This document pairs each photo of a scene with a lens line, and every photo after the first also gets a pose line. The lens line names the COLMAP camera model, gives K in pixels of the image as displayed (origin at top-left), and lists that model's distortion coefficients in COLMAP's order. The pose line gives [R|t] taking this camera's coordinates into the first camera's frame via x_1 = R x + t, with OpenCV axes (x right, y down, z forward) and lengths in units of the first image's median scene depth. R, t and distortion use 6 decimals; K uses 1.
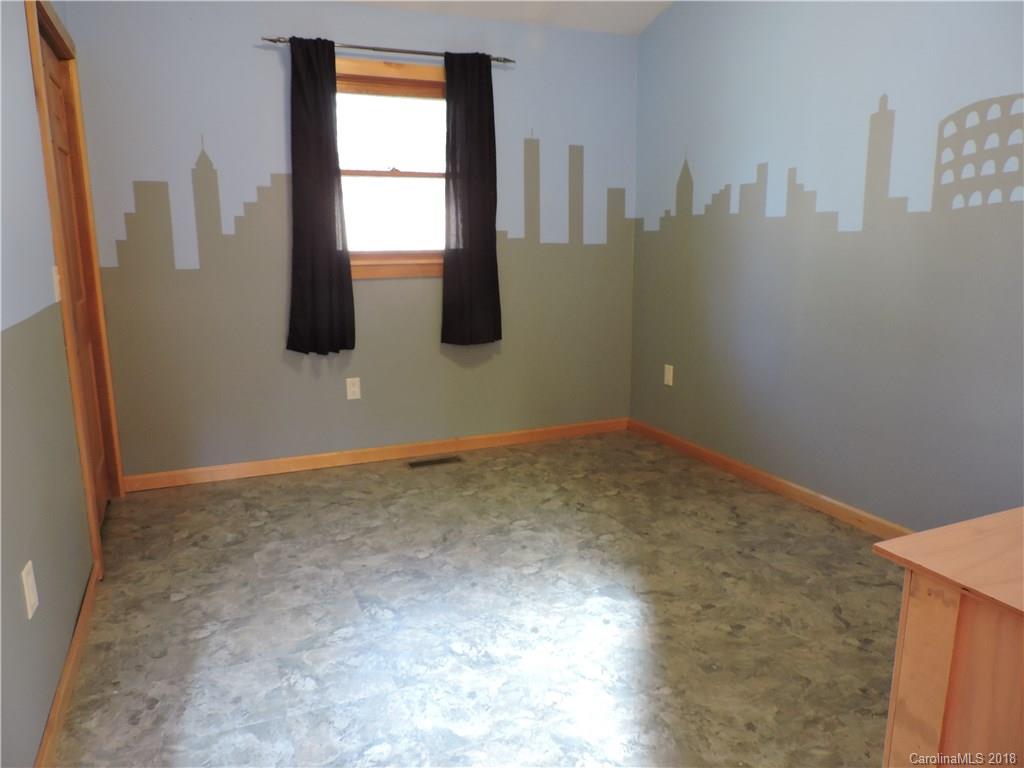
lens RADIAL K [[724.3, 0, 514.0], [0, 724.3, 383.8], [0, 0, 1]] dist [-0.021268, -0.003788]
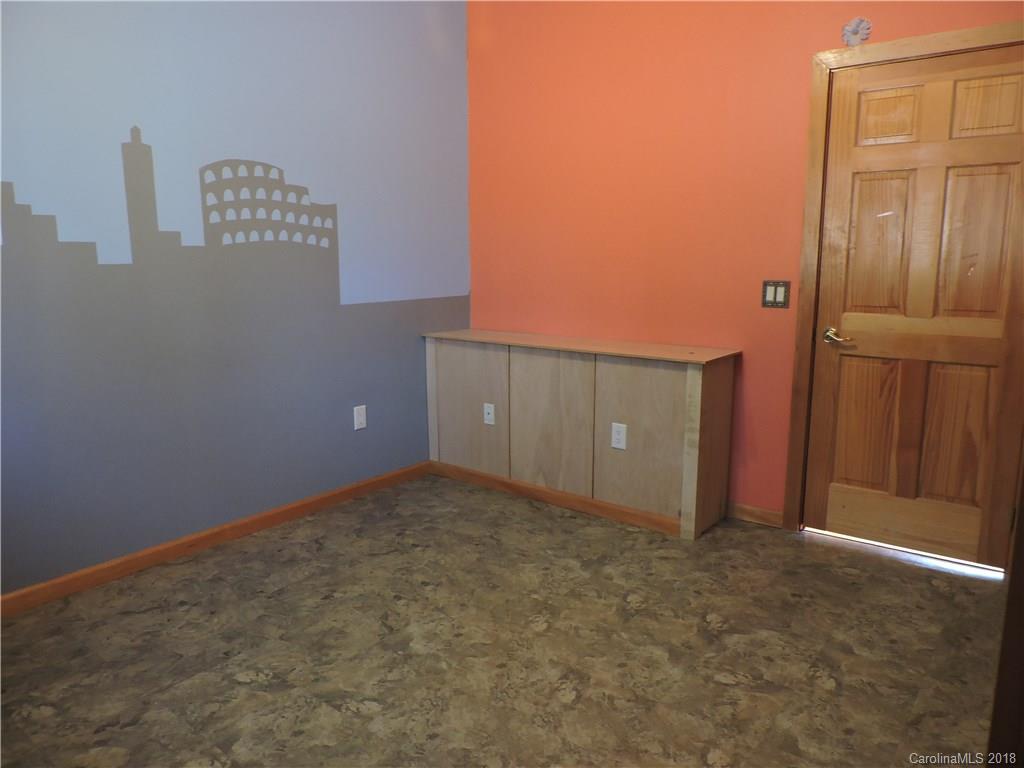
lens RADIAL K [[724.3, 0, 514.0], [0, 724.3, 383.8], [0, 0, 1]] dist [-0.021268, -0.003788]
pose [[-0.477534, -0.147083, 0.866215, -0.710841], [0.180230, 0.948525, 0.260418, -0.254840], [-0.859930, 0.280476, -0.426444, 1.186403]]
